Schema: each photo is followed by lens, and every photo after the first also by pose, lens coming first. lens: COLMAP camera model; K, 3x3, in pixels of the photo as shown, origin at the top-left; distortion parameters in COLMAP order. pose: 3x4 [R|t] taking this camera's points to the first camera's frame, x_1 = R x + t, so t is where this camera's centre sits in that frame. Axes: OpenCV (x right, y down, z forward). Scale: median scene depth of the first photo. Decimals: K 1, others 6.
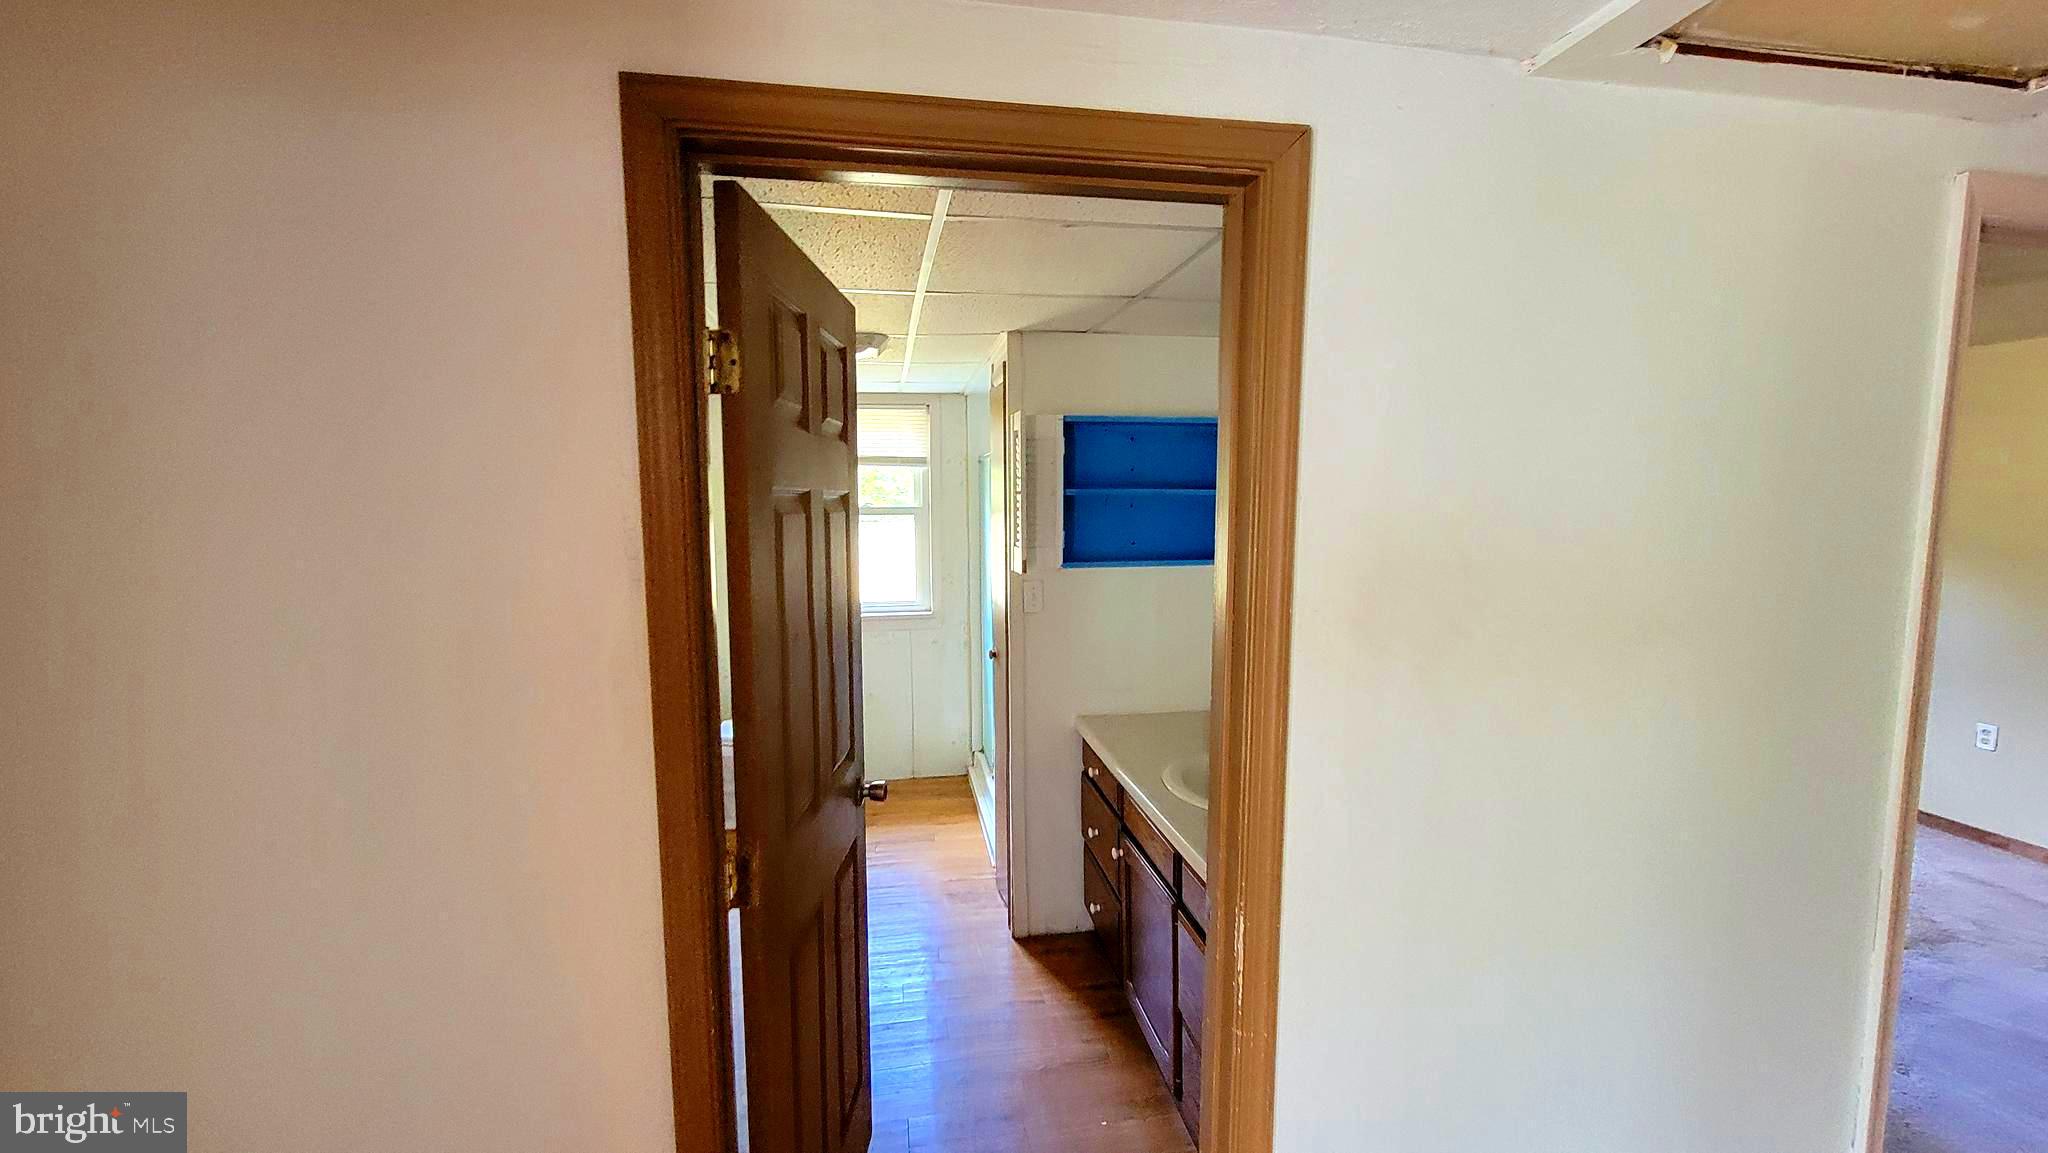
lens RADIAL K [[835.1, 0, 1028.4], [0, 835.1, 586.0], [0, 0, 1]] dist [-0.001467, 0.000120]
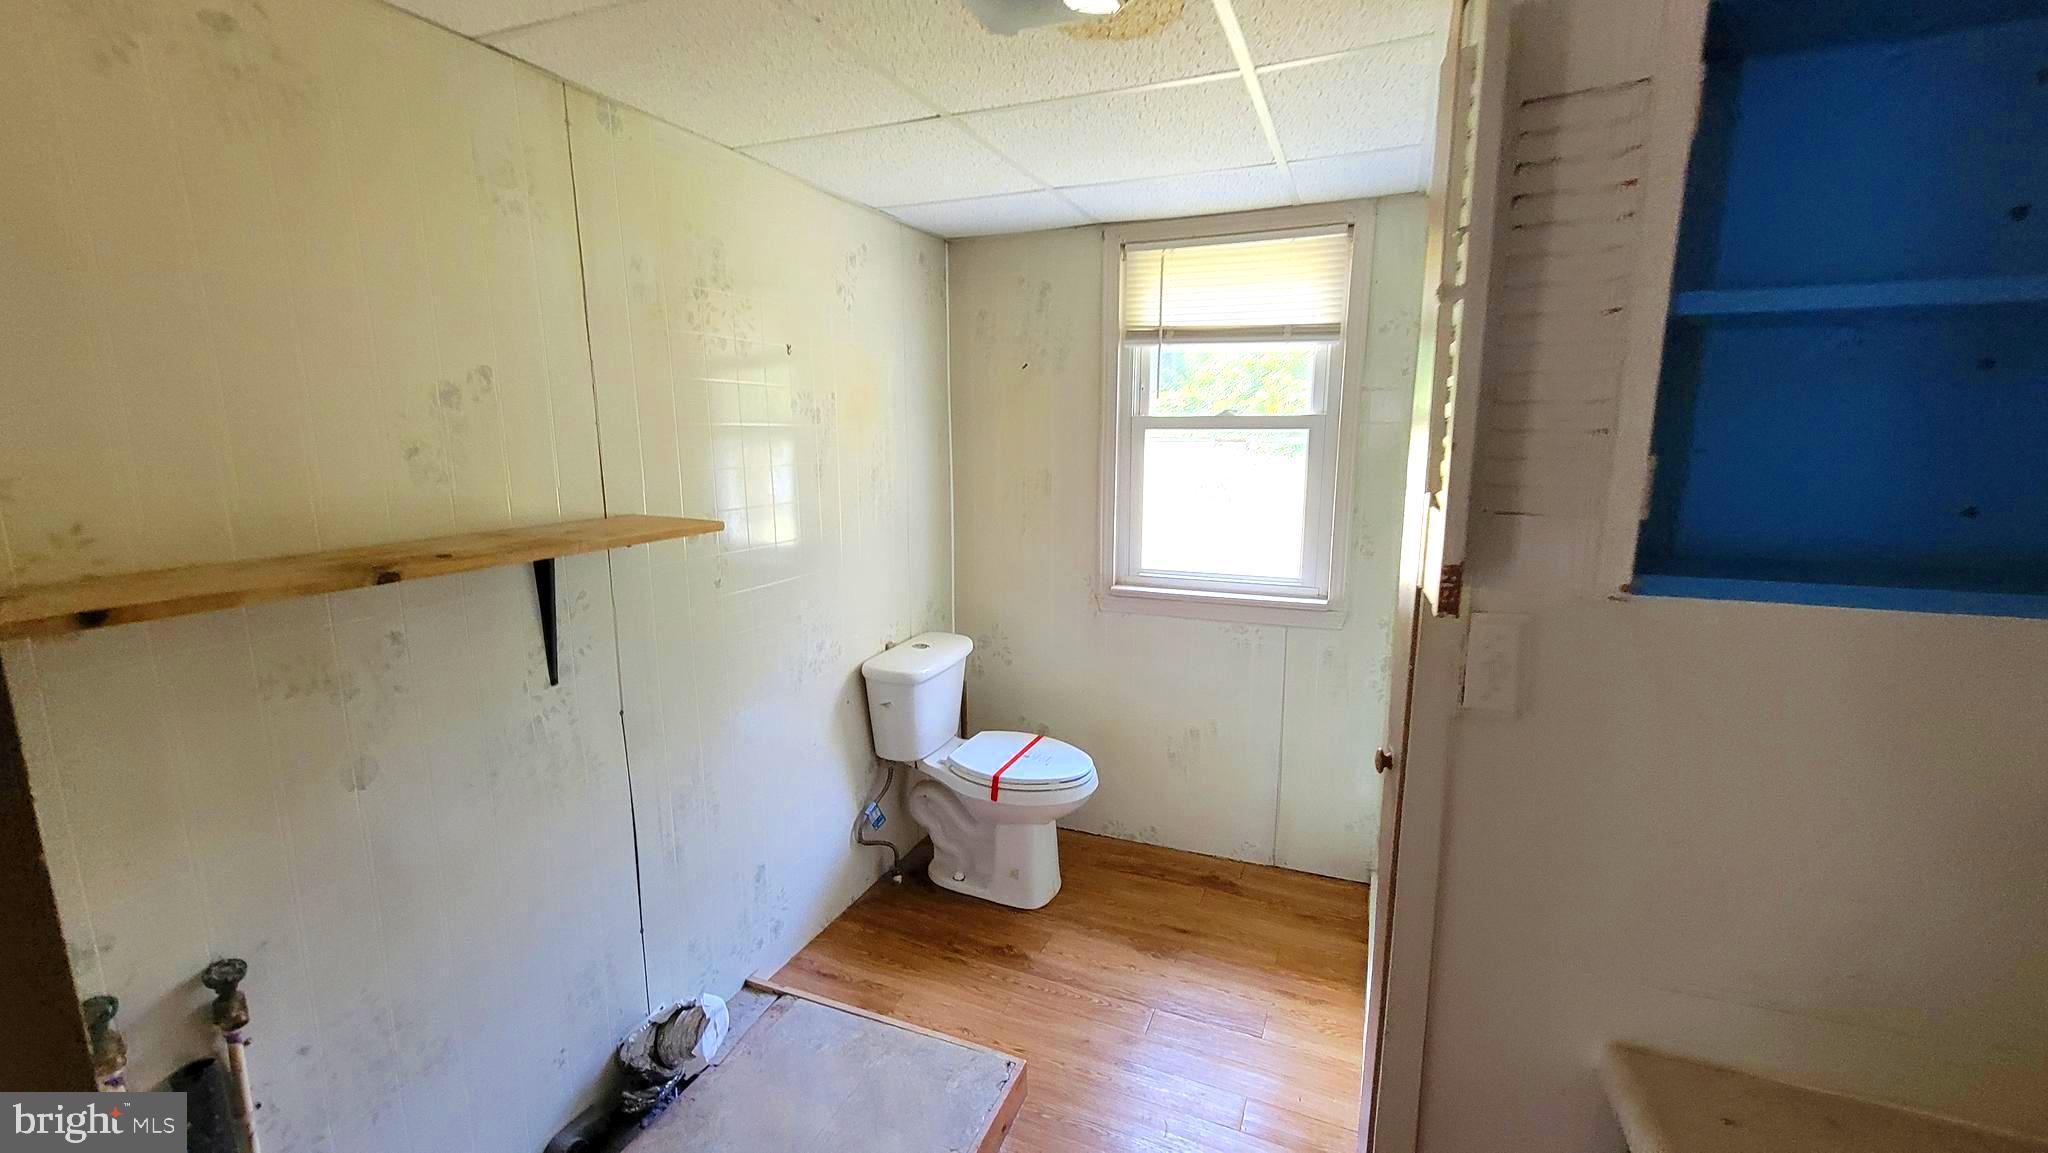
lens RADIAL K [[835.1, 0, 1028.4], [0, 835.1, 586.0], [0, 0, 1]] dist [-0.001467, 0.000120]
pose [[0.843858, 0.101443, -0.526890, 0.013164], [-0.057548, 0.993412, 0.099095, -0.026362], [0.533471, -0.053301, 0.844137, 0.446899]]
